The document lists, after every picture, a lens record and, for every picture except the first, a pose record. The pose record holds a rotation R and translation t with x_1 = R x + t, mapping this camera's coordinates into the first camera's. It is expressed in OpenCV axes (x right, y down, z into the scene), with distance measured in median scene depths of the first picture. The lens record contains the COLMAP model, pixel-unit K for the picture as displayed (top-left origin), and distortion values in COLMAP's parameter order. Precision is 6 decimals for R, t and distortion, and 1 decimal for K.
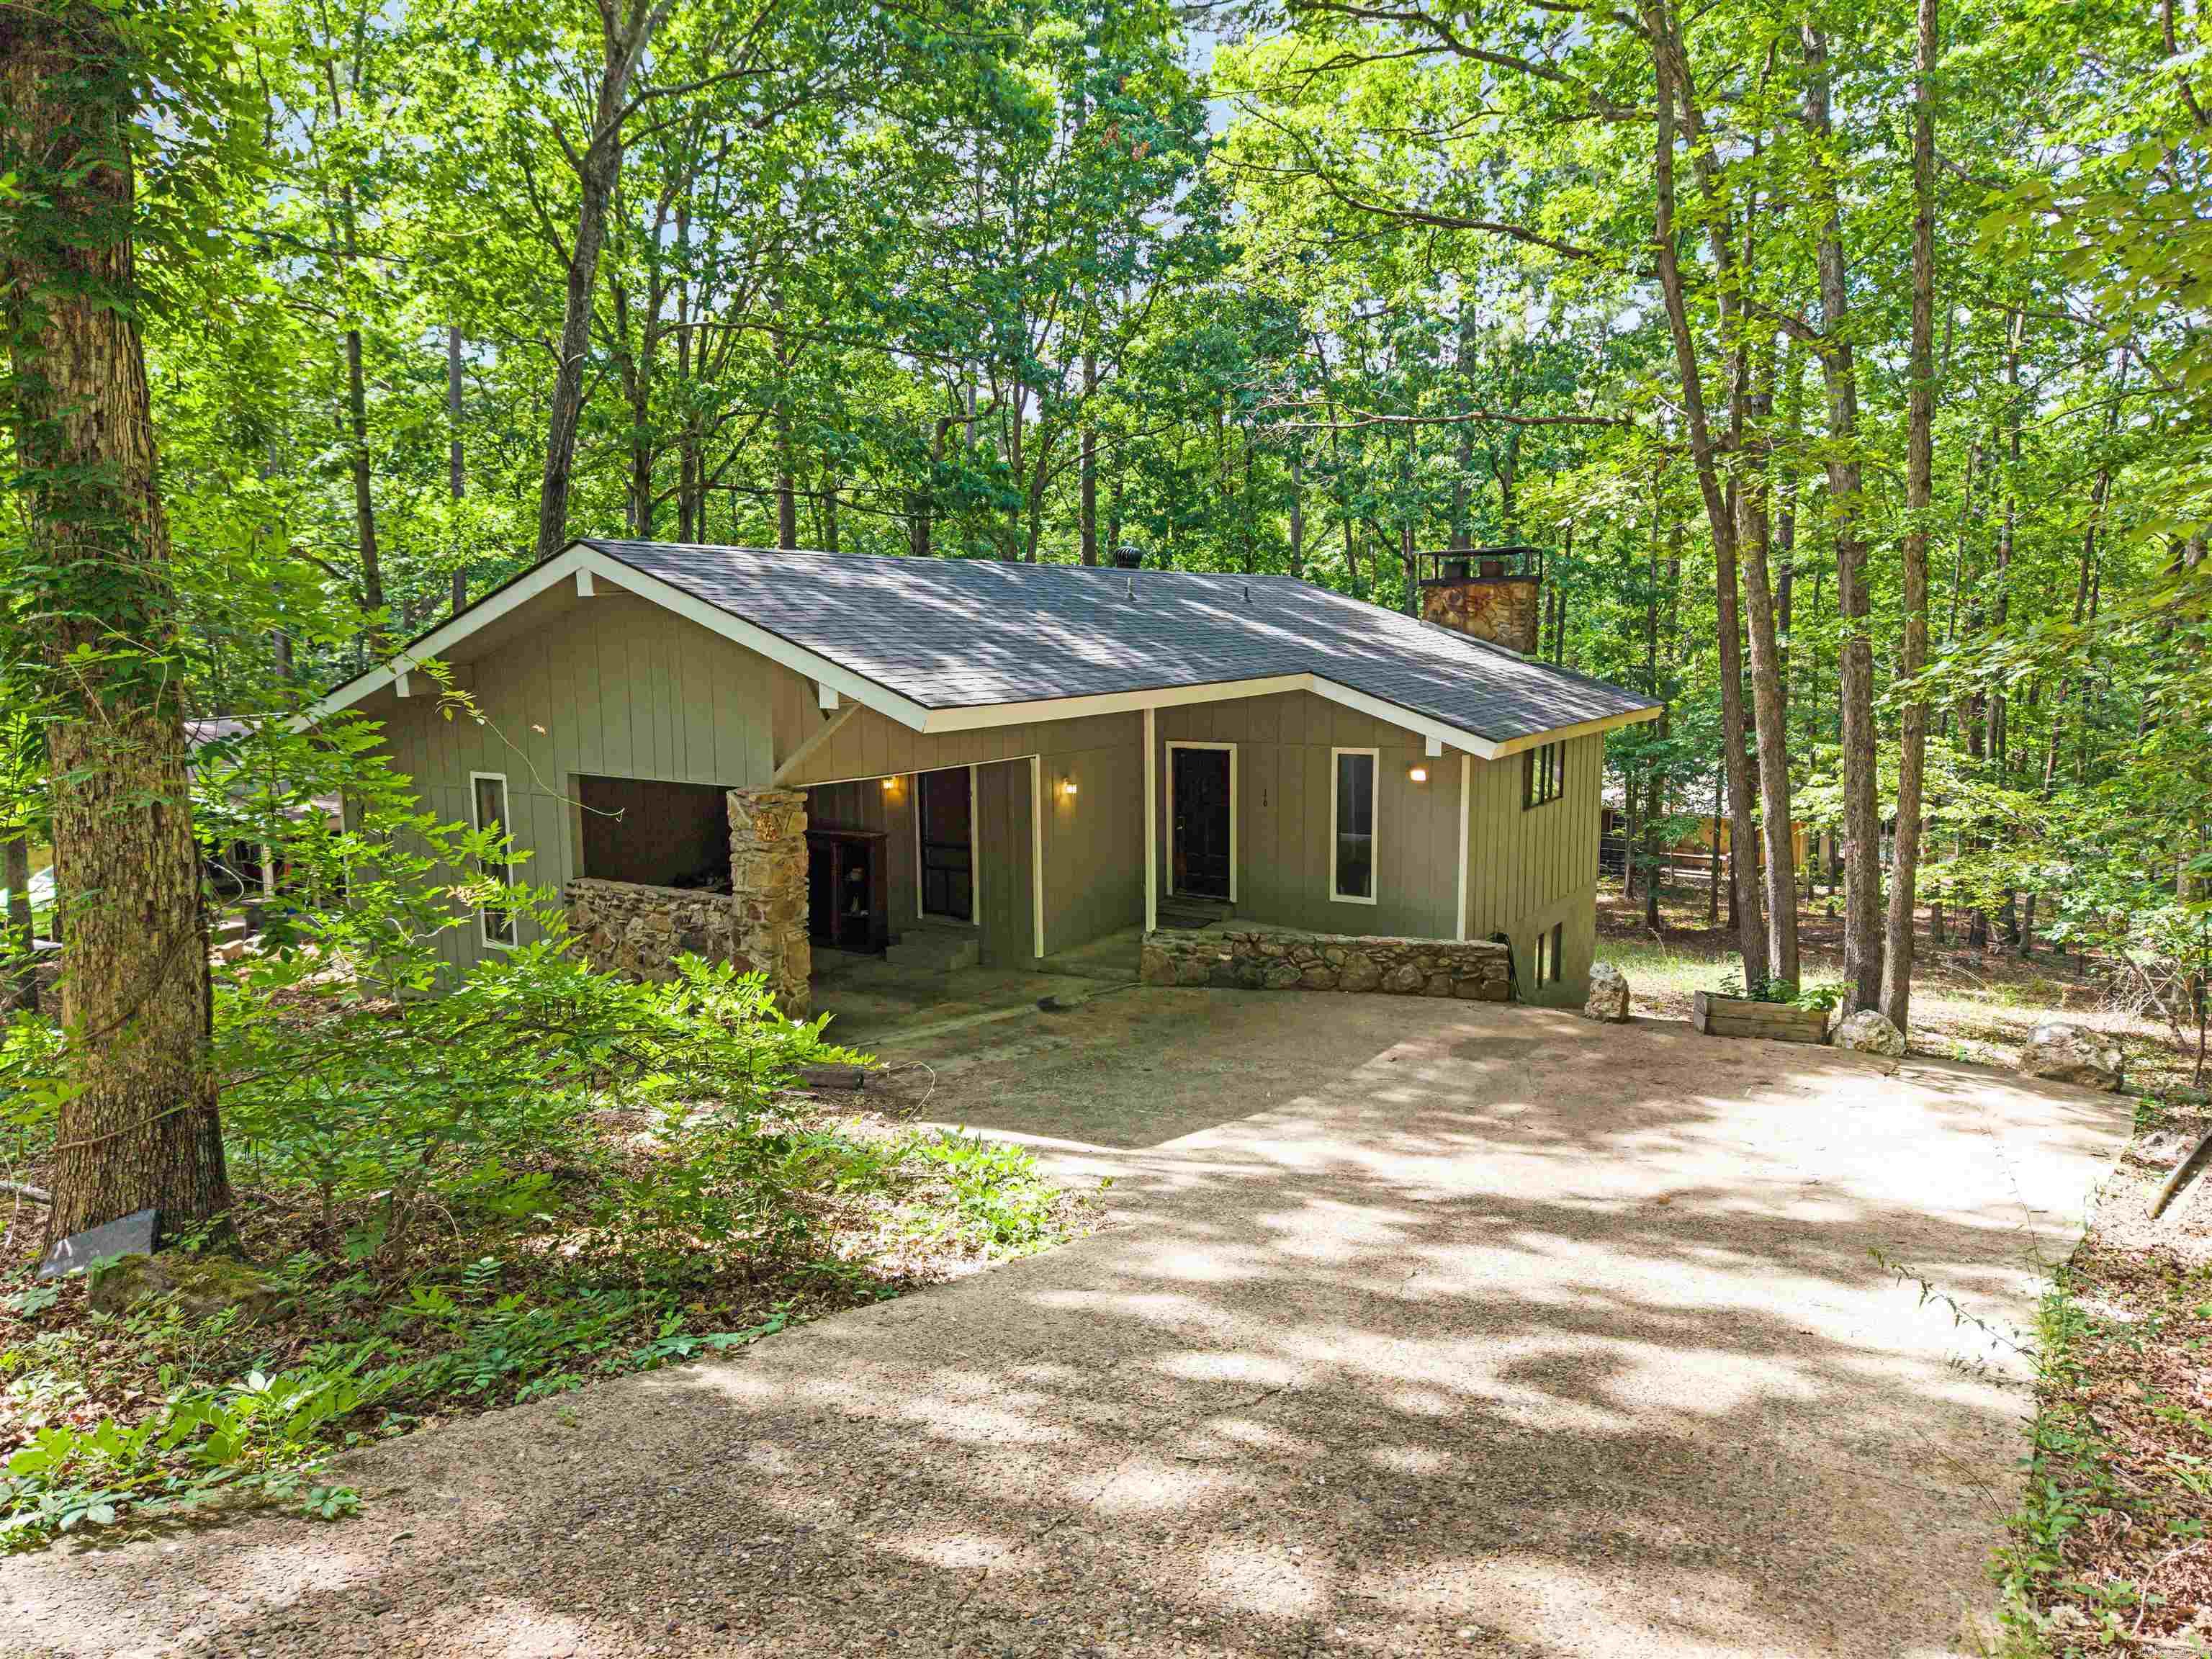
lens RADIAL K [[1501.8, 0, 1113.3], [0, 1501.8, 829.2], [0, 0, 1]] dist [0.090718, -0.129966]
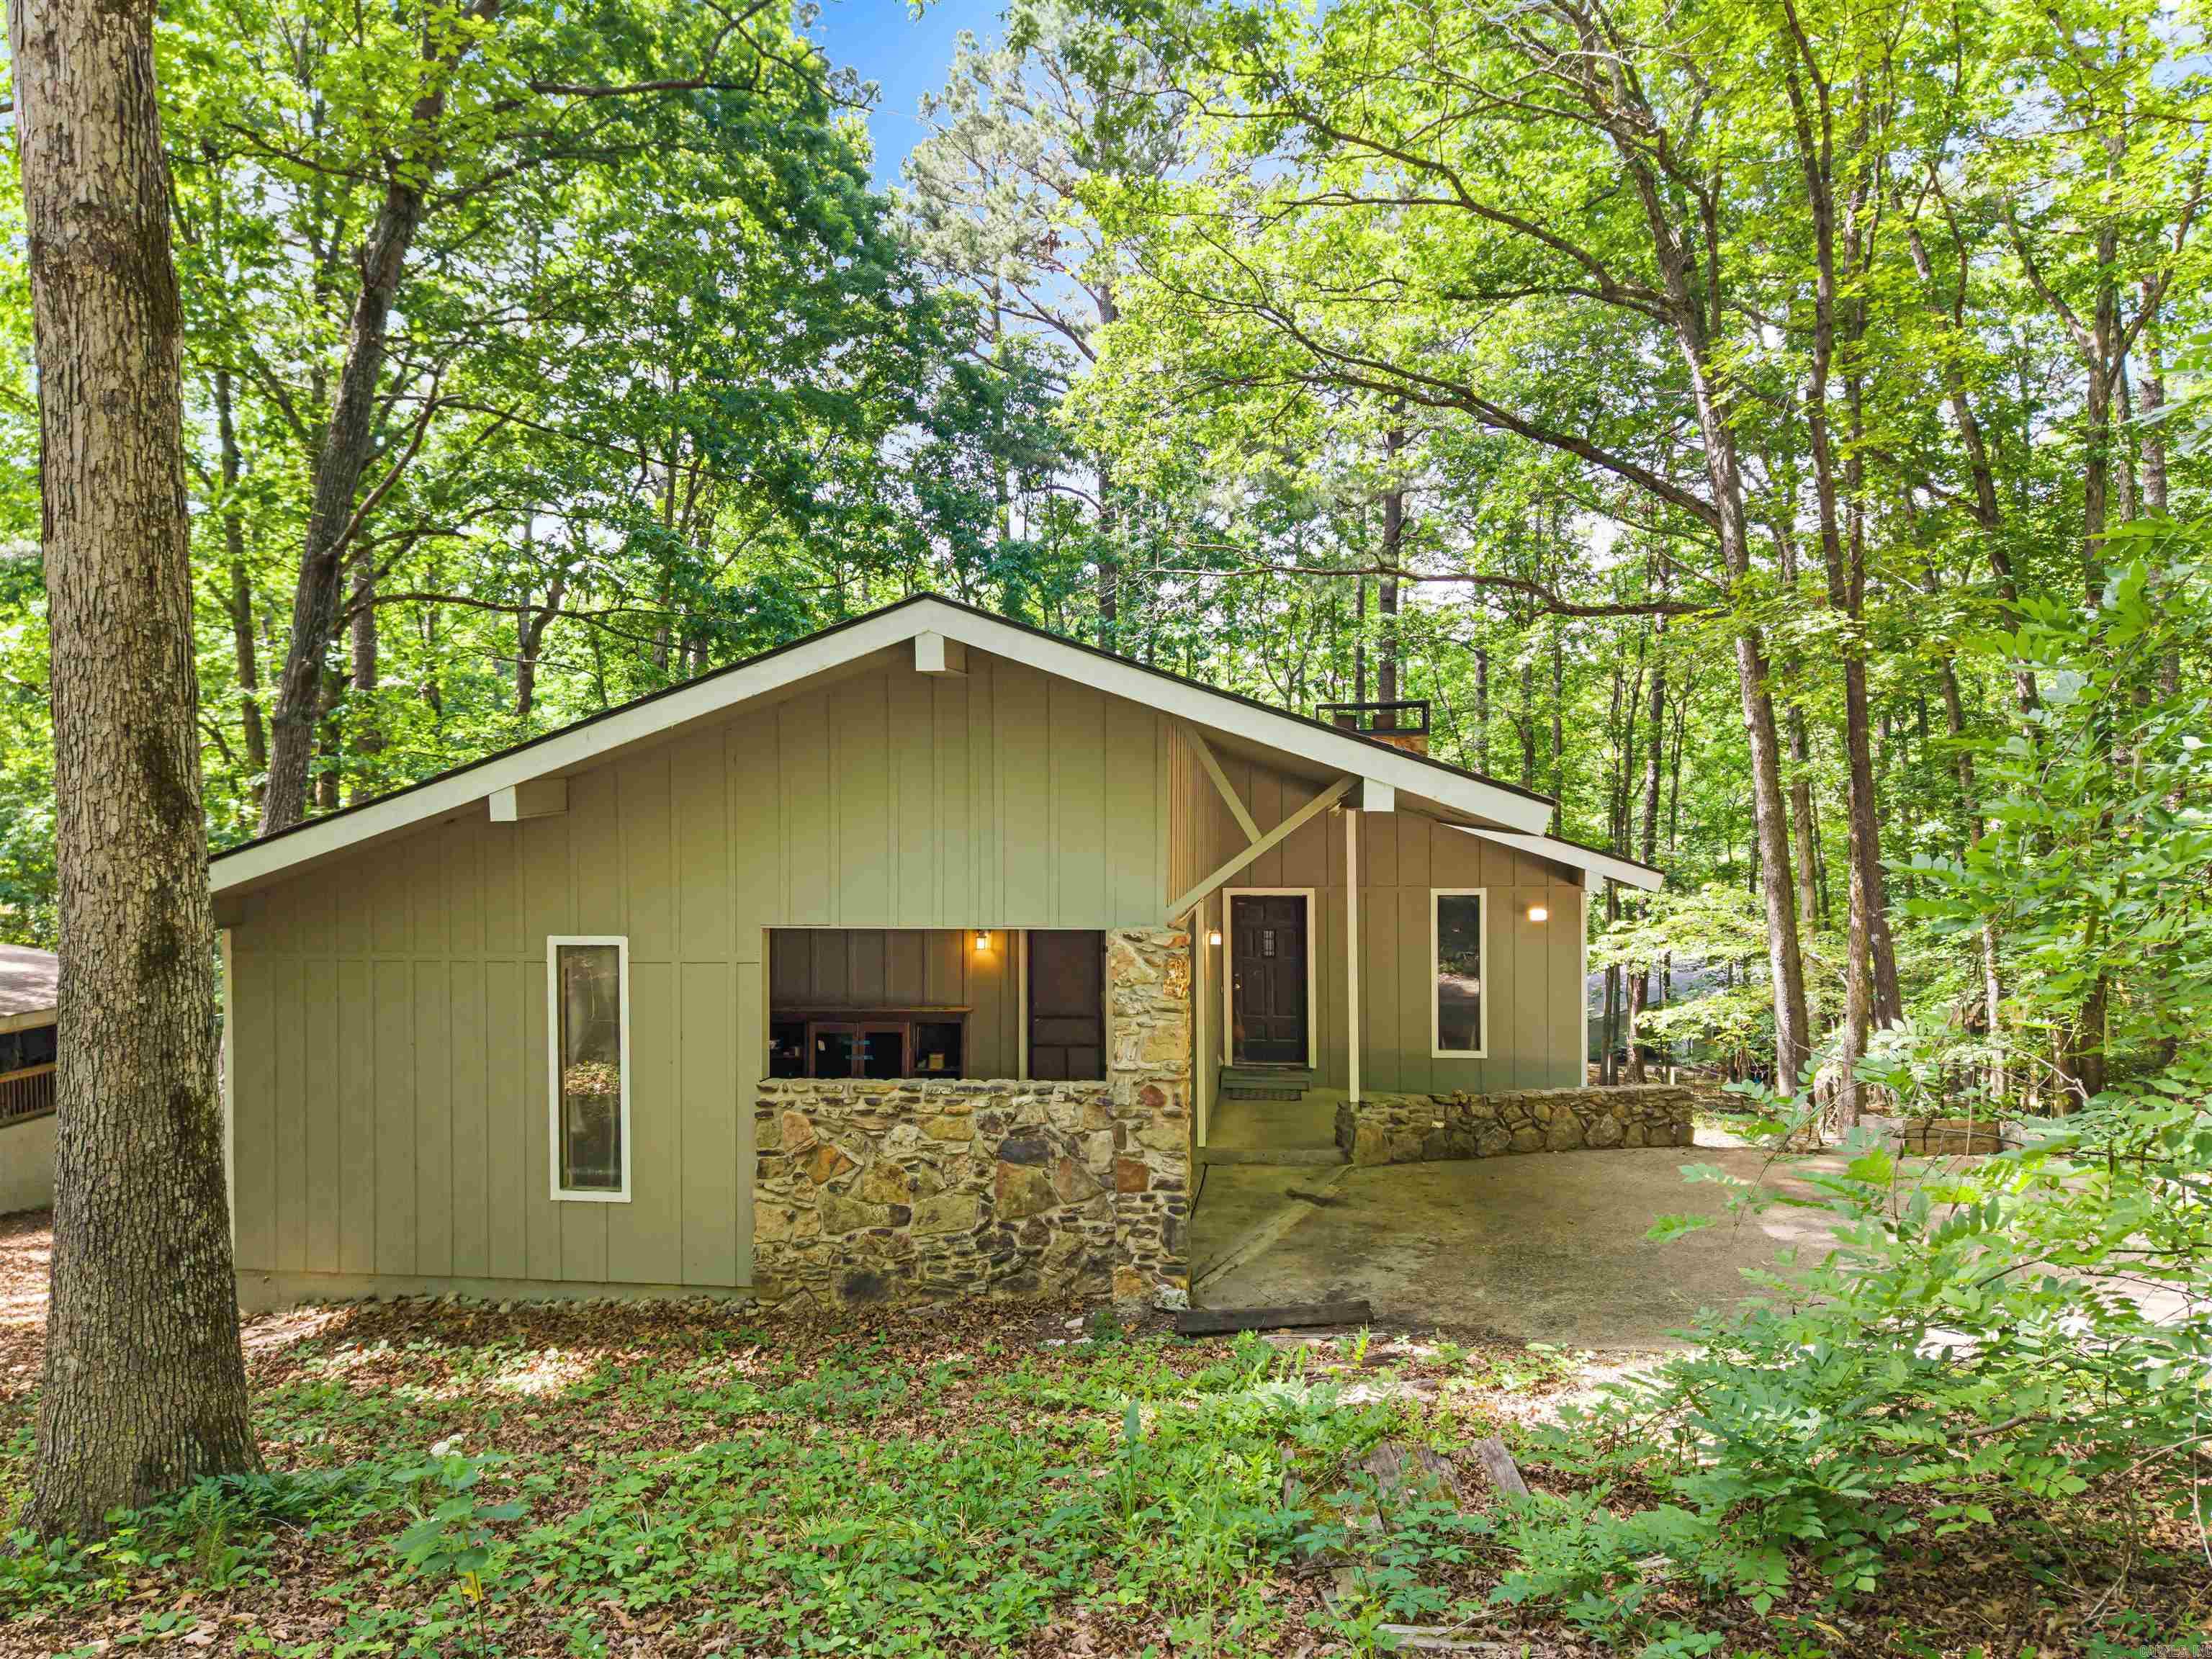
lens RADIAL K [[1514.4, 0, 1106.0], [0, 1514.4, 829.5], [0, 0, 1]] dist [0.063632, -0.085638]
pose [[0.903518, -0.000153, 0.428550, -0.477505], [0.056433, 0.991334, -0.118623, 0.009842], [-0.424818, 0.131362, 0.895697, 0.272465]]
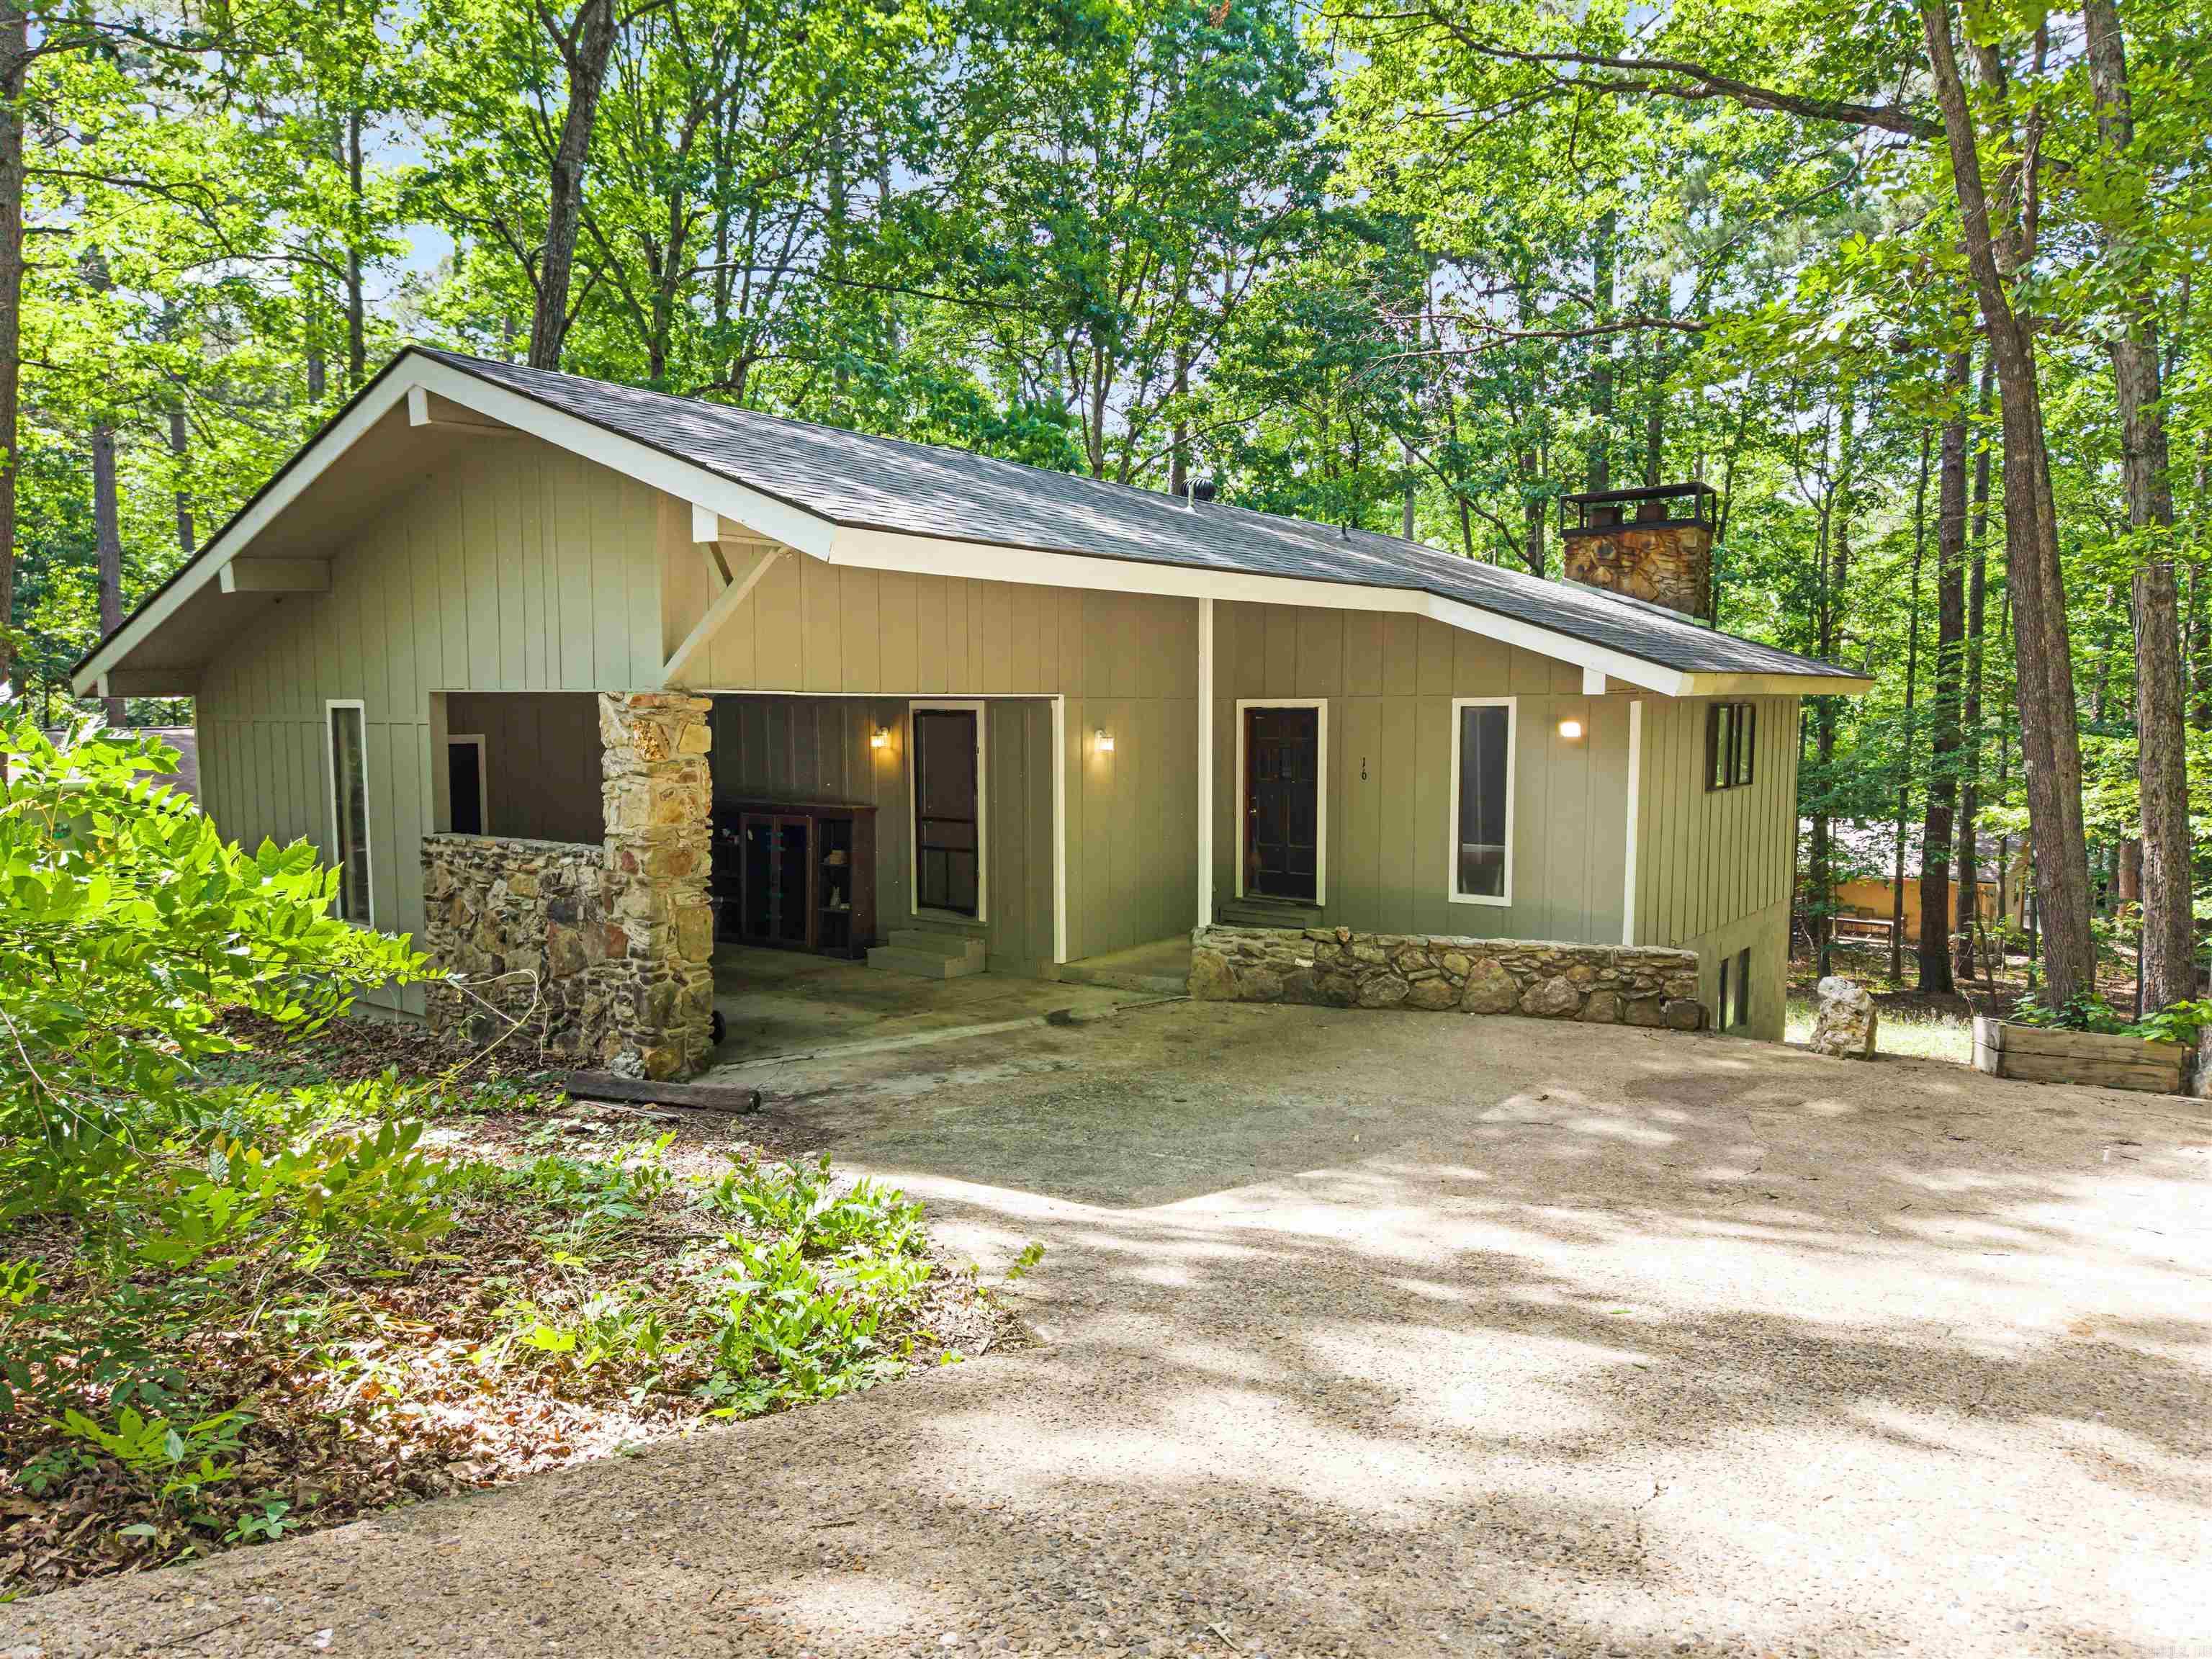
lens RADIAL K [[1514.4, 0, 1106.0], [0, 1514.4, 829.5], [0, 0, 1]] dist [0.063632, -0.085638]
pose [[0.997055, 0.013777, -0.075443, 0.032491], [-0.017552, 0.998615, -0.049605, 0.058517], [0.074655, 0.050783, 0.995916, 0.248602]]
